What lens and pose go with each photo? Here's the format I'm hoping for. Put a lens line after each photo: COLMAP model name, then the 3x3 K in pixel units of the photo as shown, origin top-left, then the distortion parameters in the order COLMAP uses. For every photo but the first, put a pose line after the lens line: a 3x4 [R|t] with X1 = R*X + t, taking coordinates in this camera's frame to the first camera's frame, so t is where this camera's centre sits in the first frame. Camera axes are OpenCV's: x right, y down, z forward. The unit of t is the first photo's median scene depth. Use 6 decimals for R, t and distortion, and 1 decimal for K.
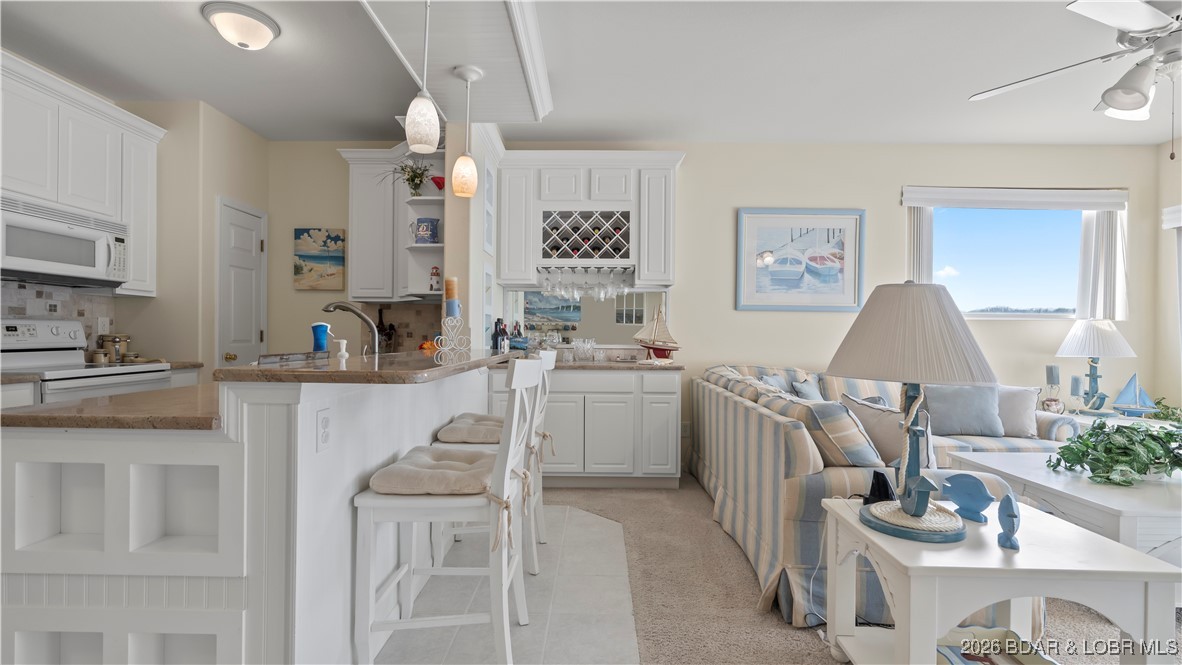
lens RADIAL K [[530.9, 0, 587.0], [0, 530.9, 335.2], [0, 0, 1]] dist [0.000809, 0.000803]
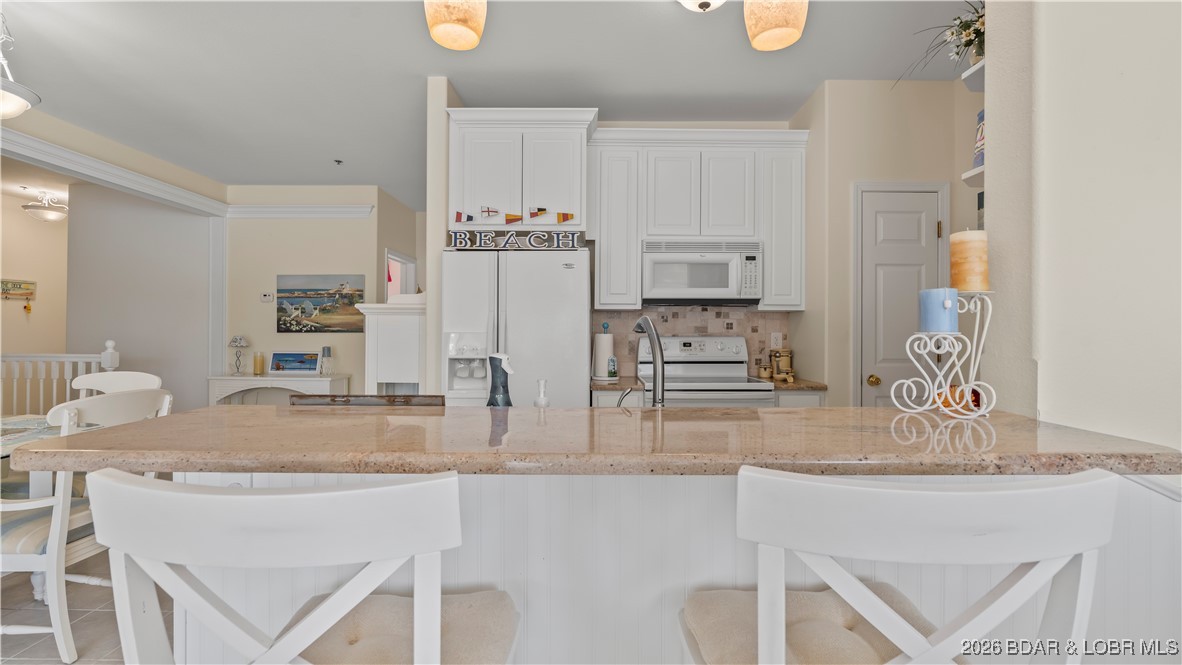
lens RADIAL K [[530.9, 0, 587.0], [0, 530.9, 335.2], [0, 0, 1]] dist [0.000809, 0.000803]
pose [[0.014005, -0.000389, -0.999902, 0.136485], [-0.002753, 0.999996, -0.000428, -0.029831], [0.999898, 0.002759, 0.014004, 0.675195]]
